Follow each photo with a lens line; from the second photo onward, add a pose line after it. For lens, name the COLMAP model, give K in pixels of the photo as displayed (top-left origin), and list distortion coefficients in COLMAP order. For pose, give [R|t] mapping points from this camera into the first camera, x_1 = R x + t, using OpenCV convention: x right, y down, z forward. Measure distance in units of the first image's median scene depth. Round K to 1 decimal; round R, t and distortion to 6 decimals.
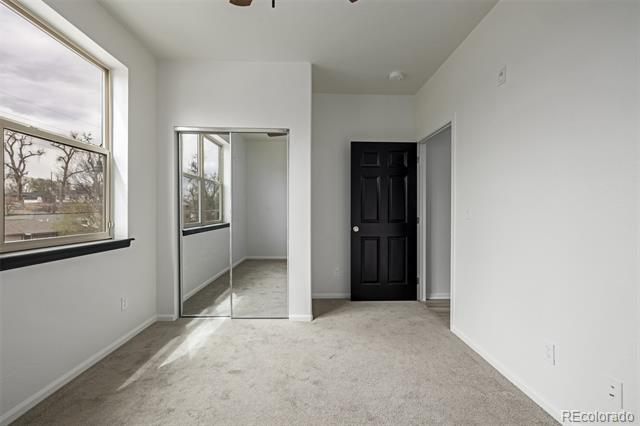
lens RADIAL K [[268.5, 0, 320.0], [0, 268.5, 213.0], [0, 0, 1]] dist [0.000761, 0.000049]
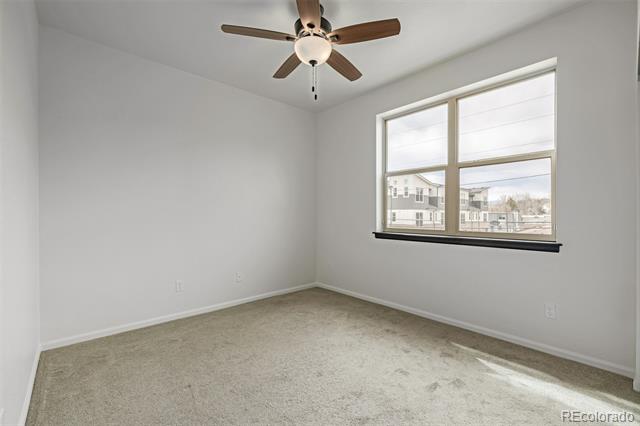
lens RADIAL K [[268.5, 0, 320.0], [0, 268.5, 213.0], [0, 0, 1]] dist [0.000761, 0.000049]
pose [[-0.759726, 0.005352, -0.650221, 0.535682], [0.001627, 0.999979, 0.006330, -0.011504], [0.650241, 0.003751, -0.759718, 1.323325]]
